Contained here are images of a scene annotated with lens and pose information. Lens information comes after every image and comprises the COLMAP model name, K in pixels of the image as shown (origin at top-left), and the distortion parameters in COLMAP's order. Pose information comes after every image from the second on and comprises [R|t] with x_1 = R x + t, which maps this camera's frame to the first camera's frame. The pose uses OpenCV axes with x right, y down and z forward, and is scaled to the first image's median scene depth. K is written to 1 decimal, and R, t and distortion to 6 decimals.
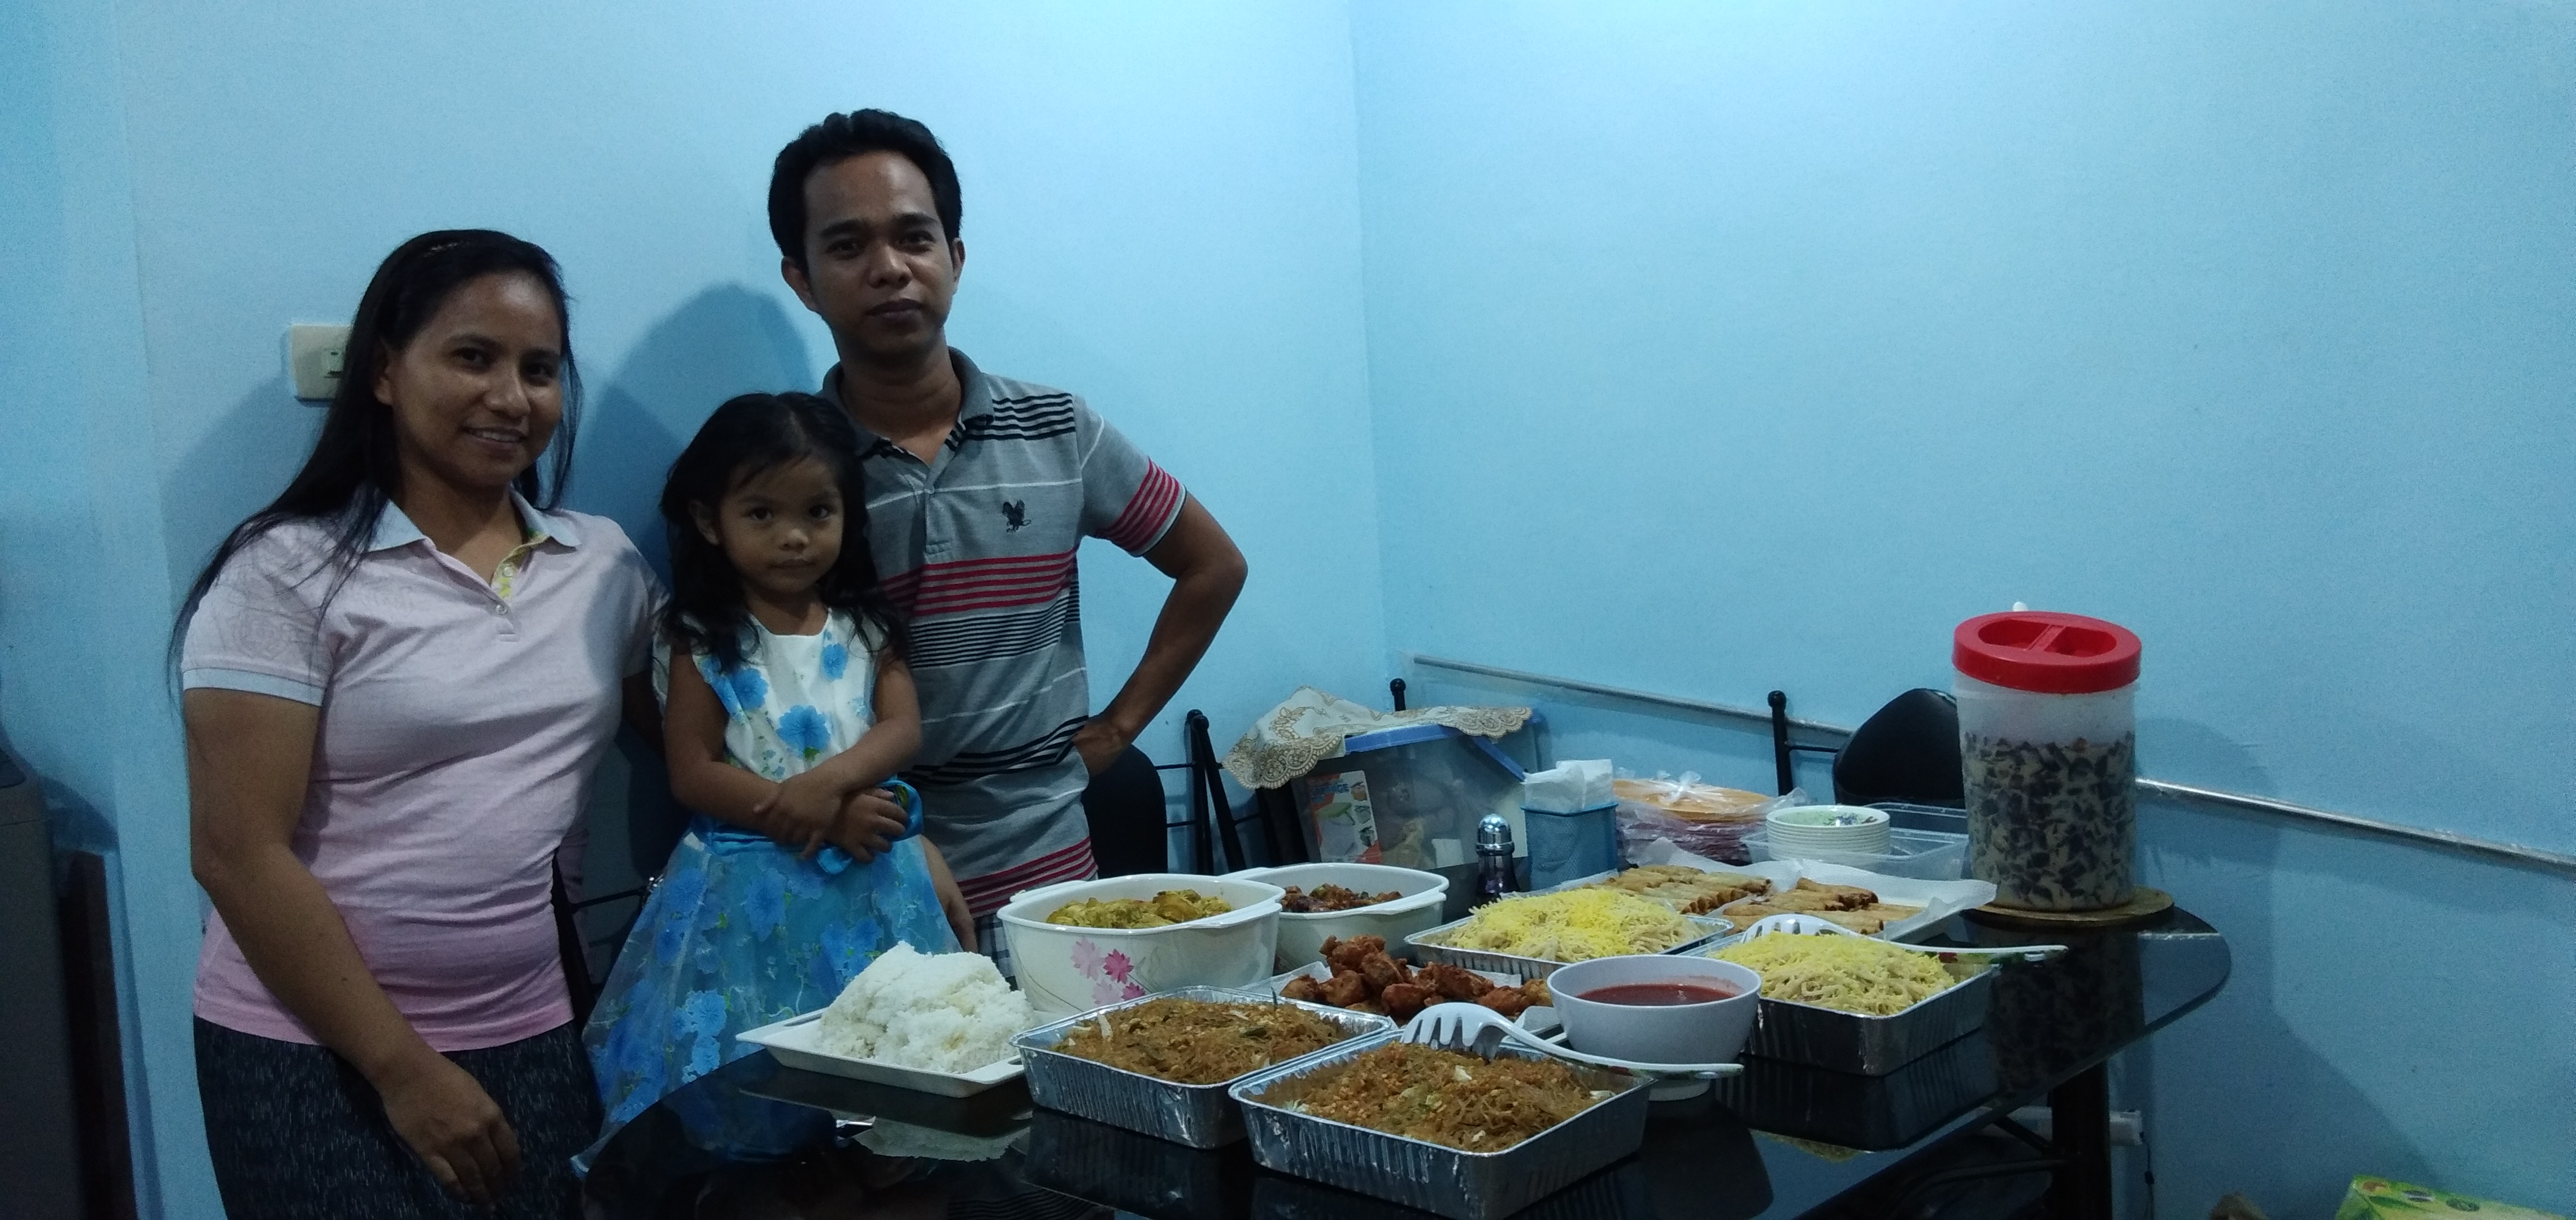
lens RADIAL K [[2046.8, 0, 1288.0], [0, 2046.8, 610.0], [0, 0, 1]] dist [0.129159, -0.253571]
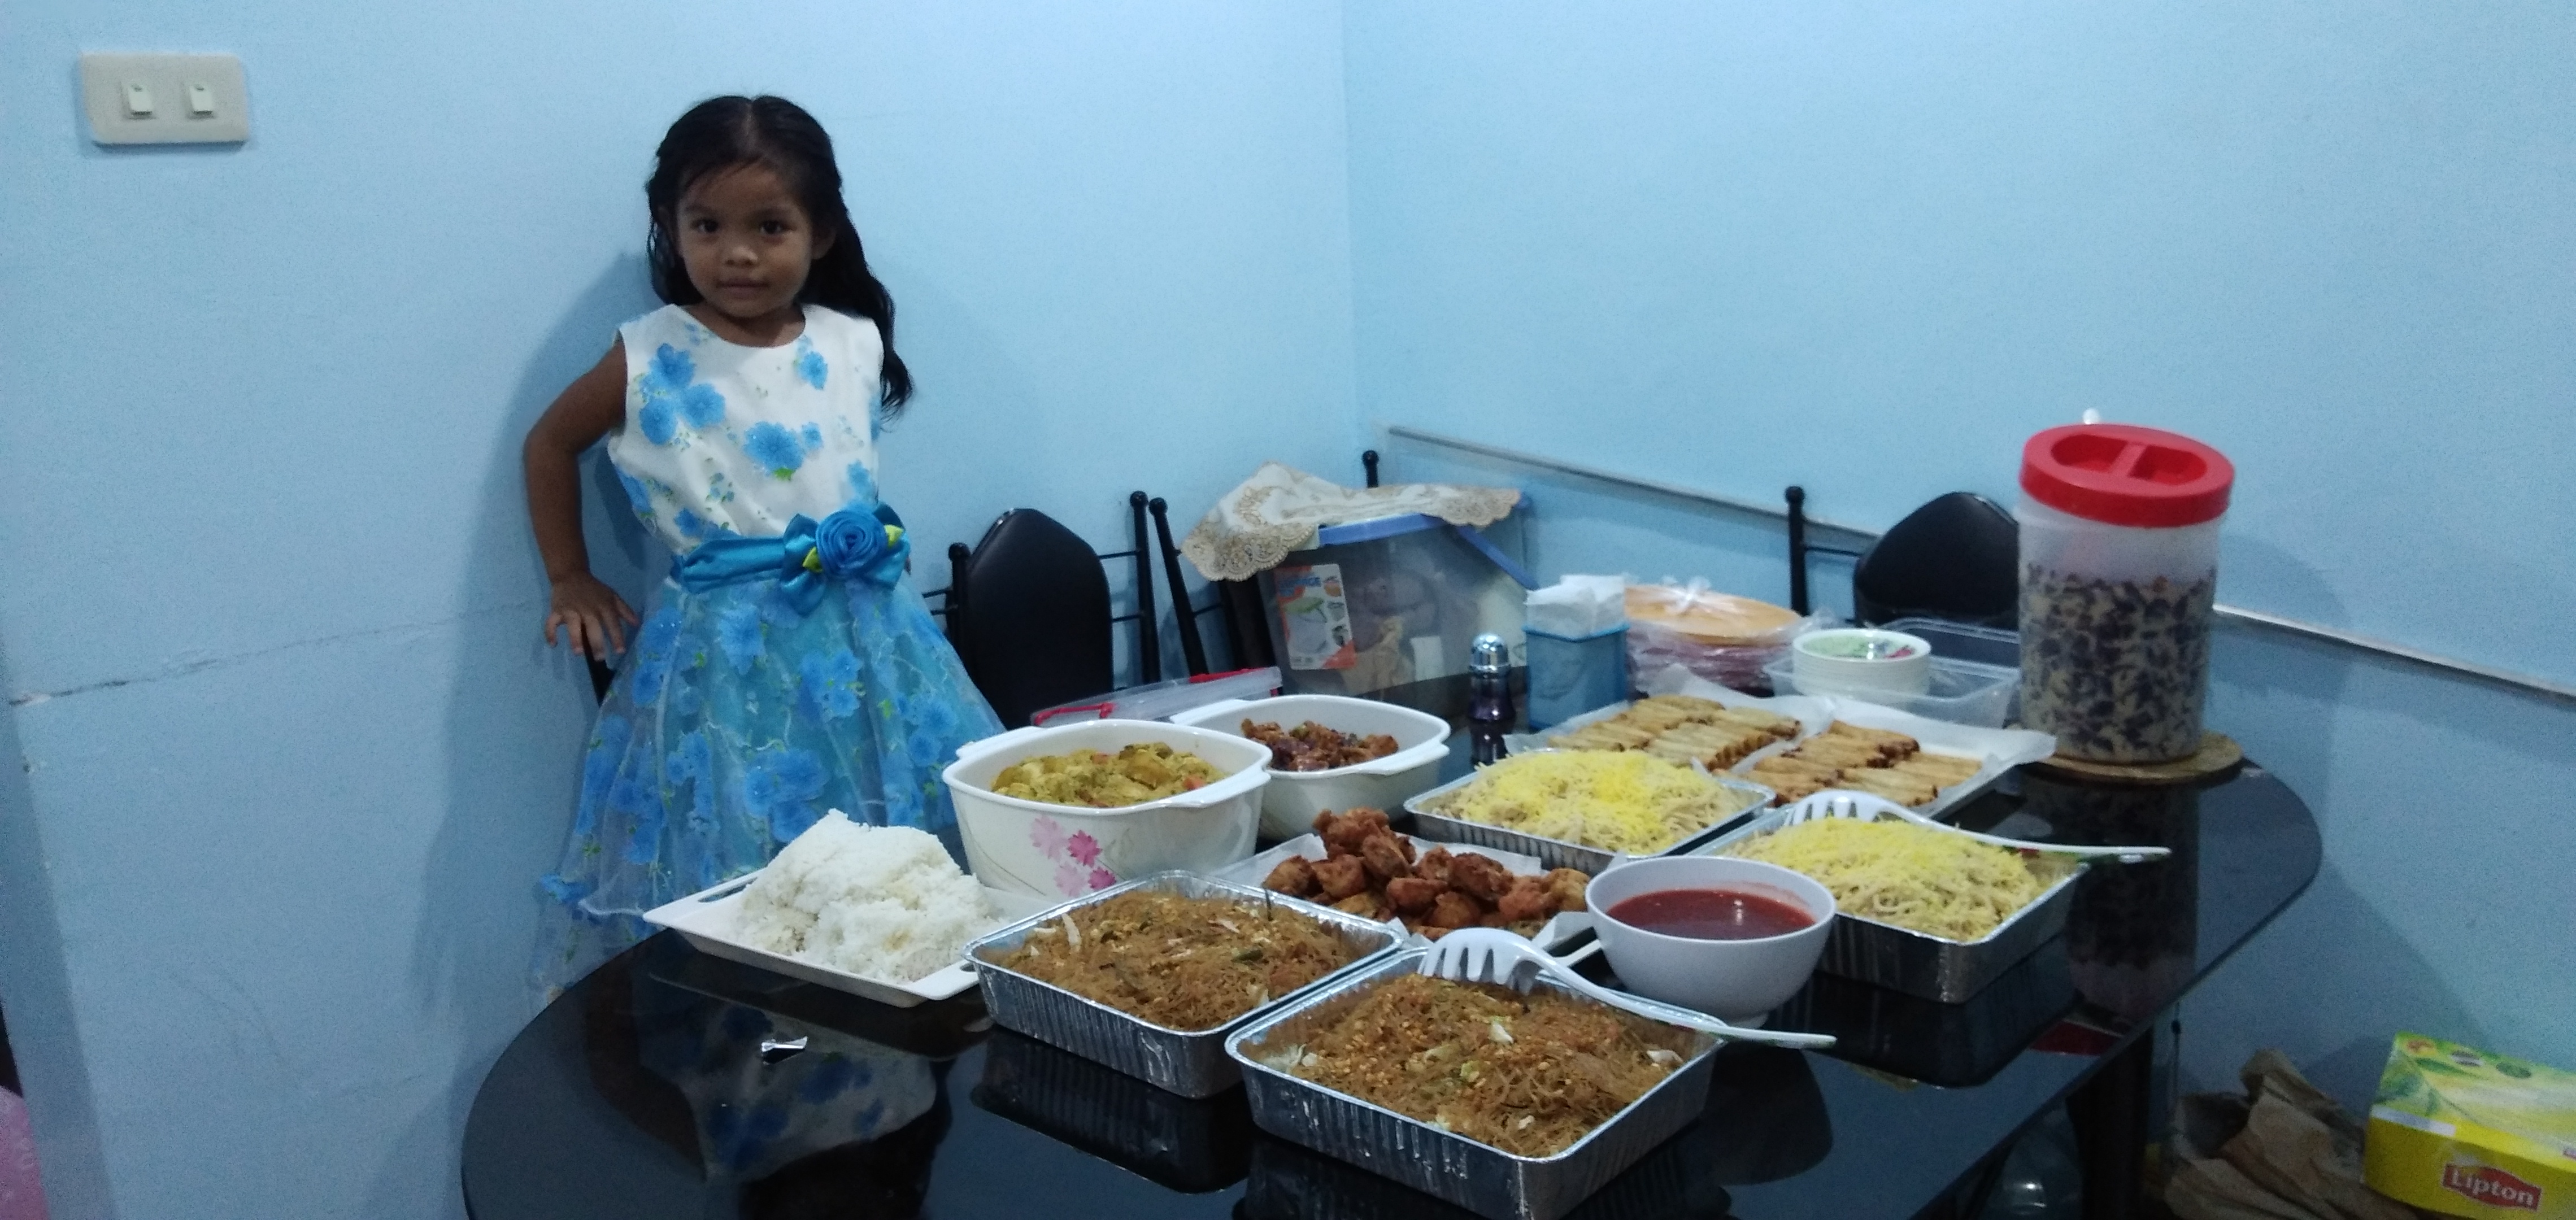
lens RADIAL K [[2046.8, 0, 1288.0], [0, 2046.8, 610.0], [0, 0, 1]] dist [0.129159, -0.253571]
pose [[0.999156, 0.012881, 0.038999, -0.027129], [-0.018728, 0.987969, 0.153514, -0.053759], [-0.036552, -0.154115, 0.987377, 0.130606]]
